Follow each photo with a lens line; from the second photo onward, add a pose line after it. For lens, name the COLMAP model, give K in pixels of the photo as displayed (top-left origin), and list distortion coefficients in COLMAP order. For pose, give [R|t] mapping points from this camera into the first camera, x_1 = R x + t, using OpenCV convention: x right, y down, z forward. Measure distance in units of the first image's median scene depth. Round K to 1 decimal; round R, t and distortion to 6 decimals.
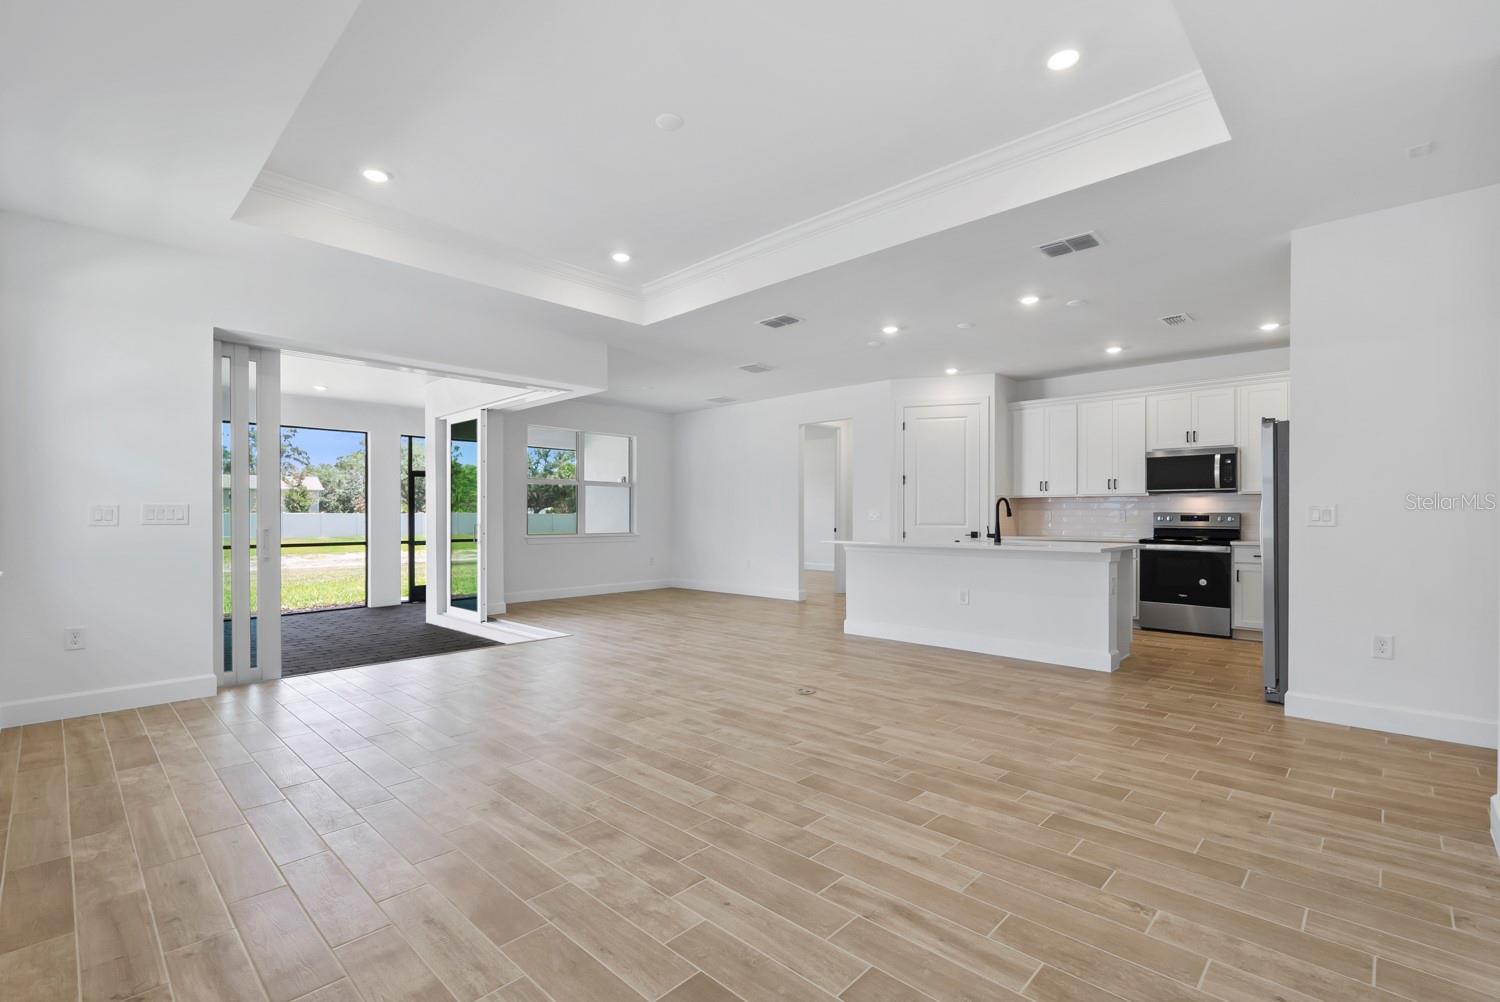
lens RADIAL K [[670.5, 0, 747.3], [0, 670.5, 516.9], [0, 0, 1]] dist [0.001320, -0.000350]
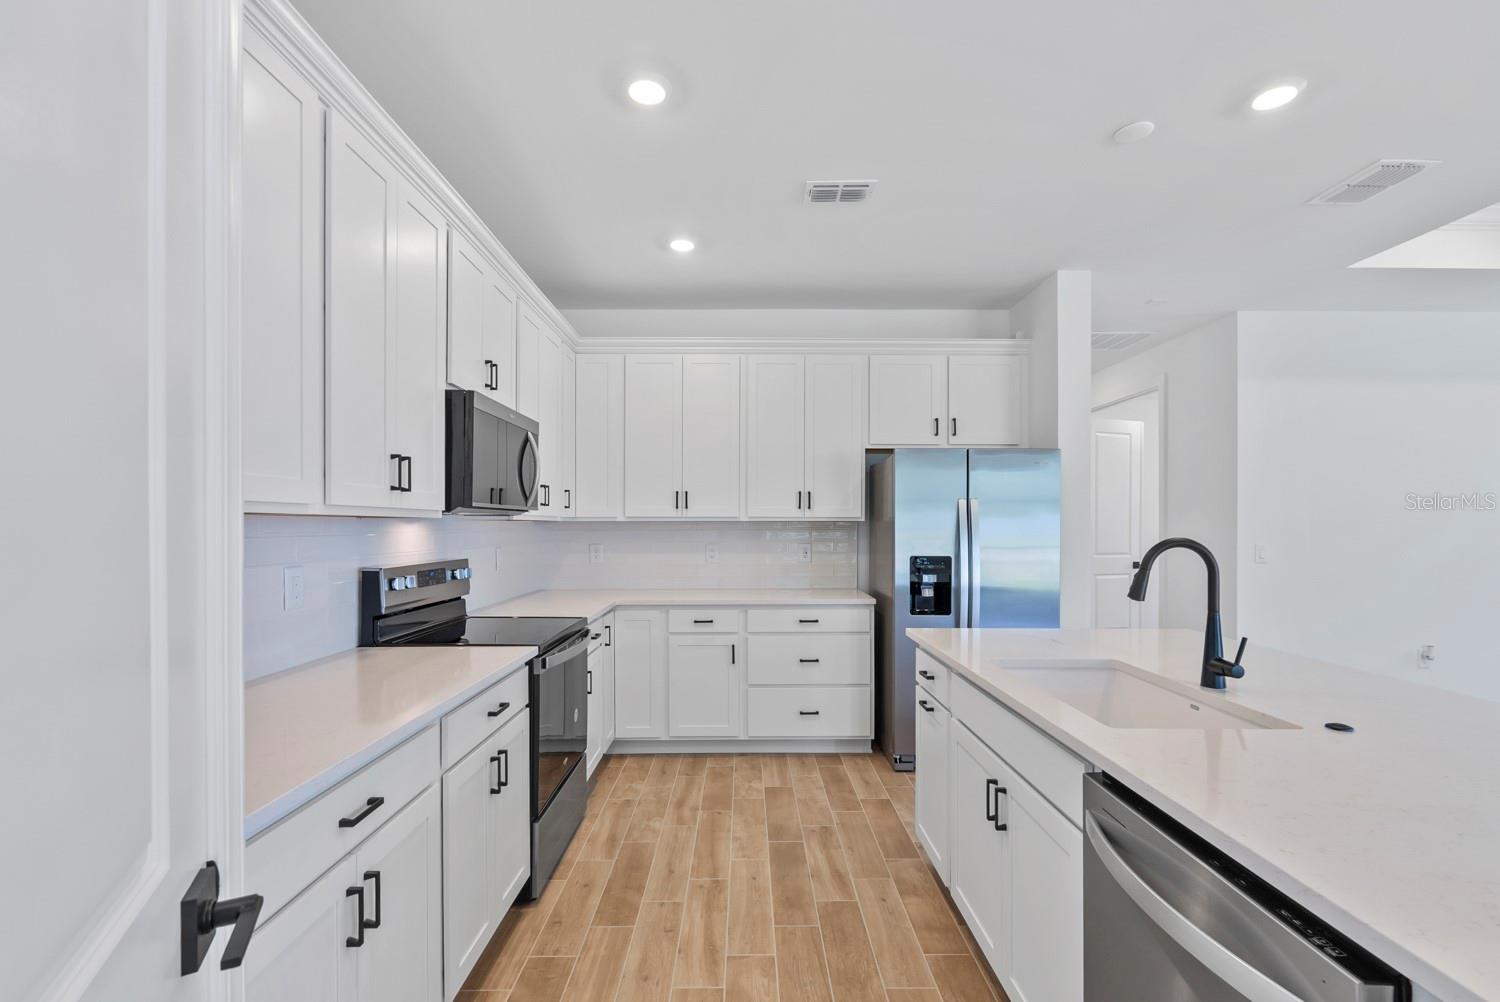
lens RADIAL K [[678.6, 0, 750.7], [0, 678.6, 521.8], [0, 0, 1]] dist [0.002209, 0.000241]
pose [[-0.695090, 0.002927, 0.718916, 0.250750], [-0.000434, 0.999990, -0.004490, -0.028459], [-0.718922, -0.003433, -0.695082, 1.151047]]
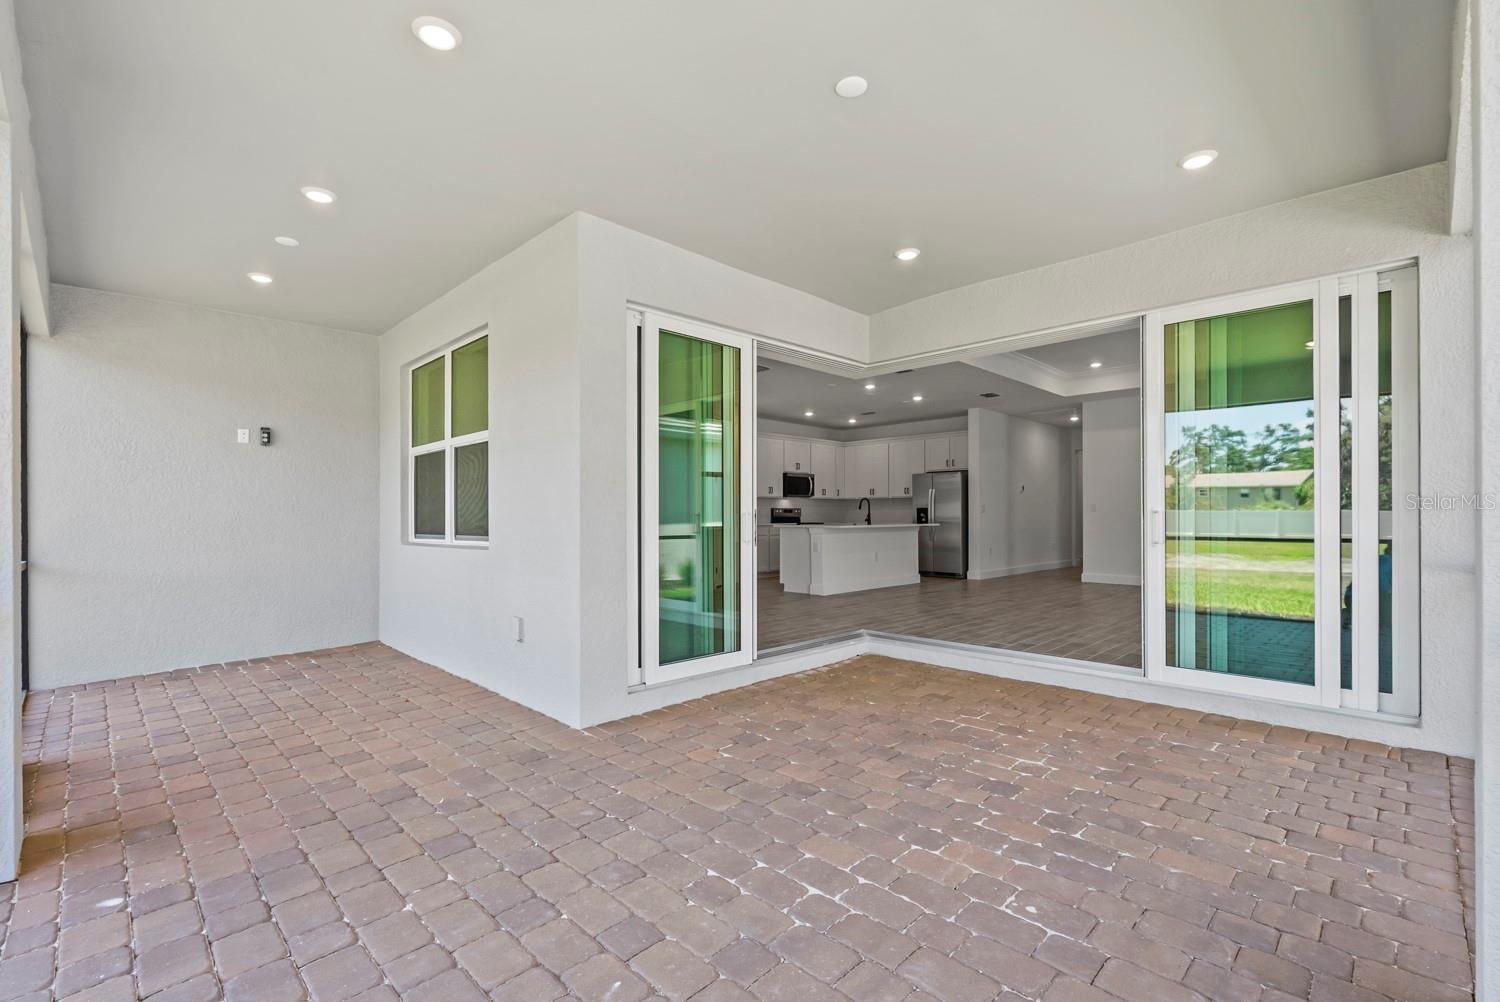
lens RADIAL K [[665.1, 0, 746.5], [0, 665.1, 509.3], [0, 0, 1]] dist [-0.000449, -0.000105]
pose [[0.039636, 0.007575, 0.999185, -1.139429], [0.004580, 0.999959, -0.007762, 0.010751], [-0.999204, 0.004883, 0.039599, 1.051164]]
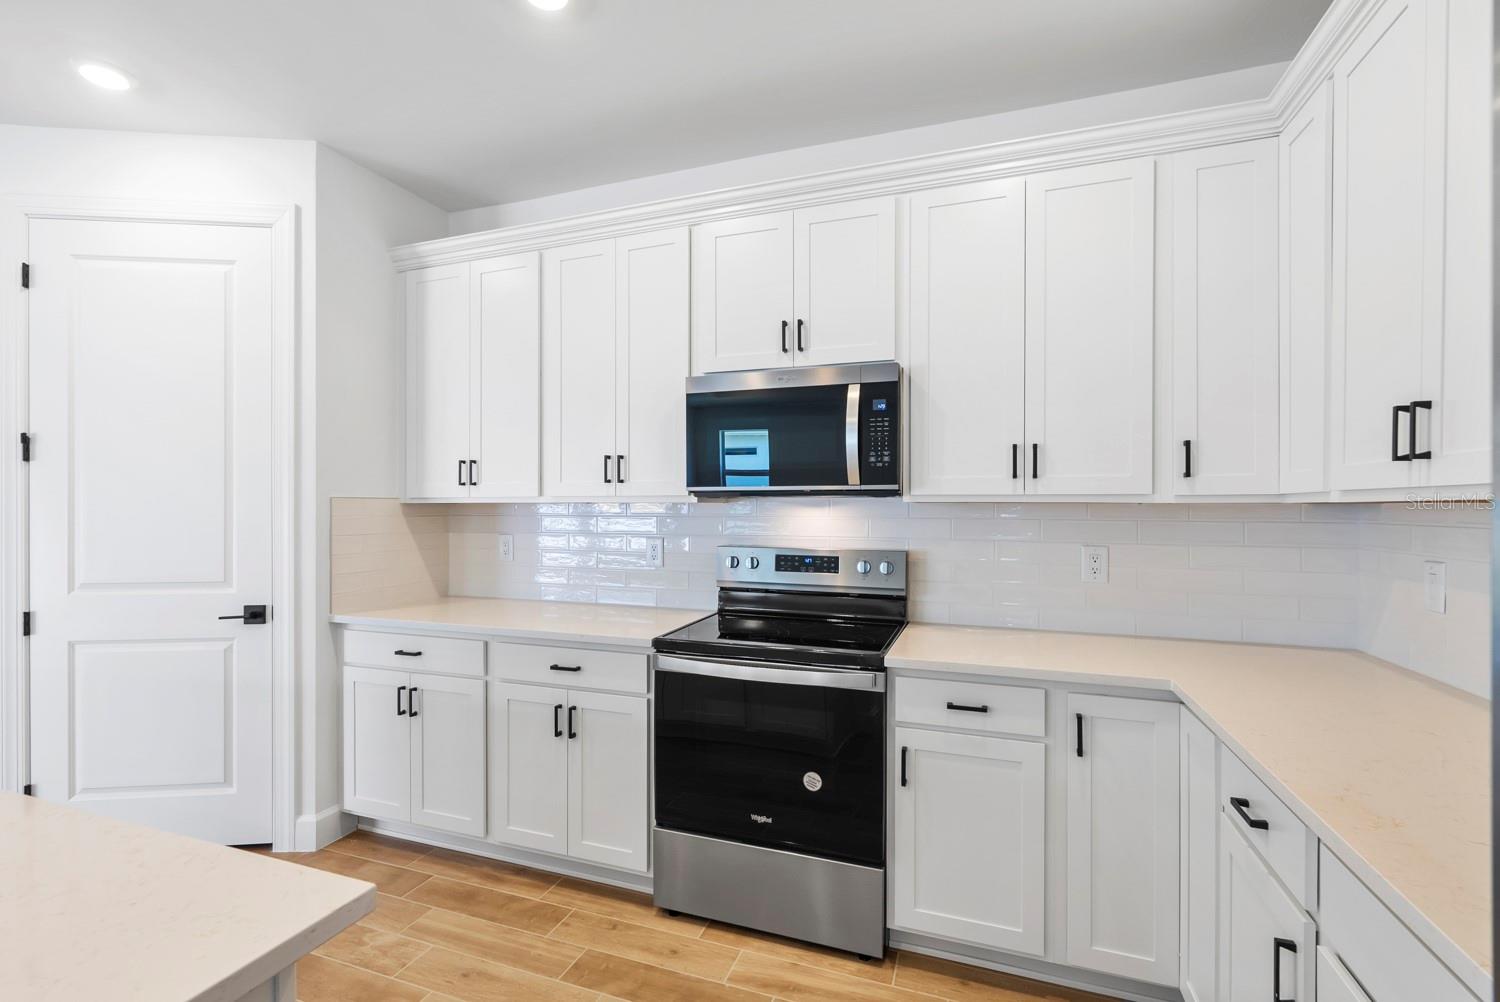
lens RADIAL K [[665.1, 0, 746.5], [0, 665.1, 509.3], [0, 0, 1]] dist [-0.000449, -0.000105]
pose [[0.916942, -0.004656, 0.398993, 0.490622], [0.002156, 0.999975, 0.006714, -0.031262], [-0.399014, -0.005296, 0.916930, 0.676624]]
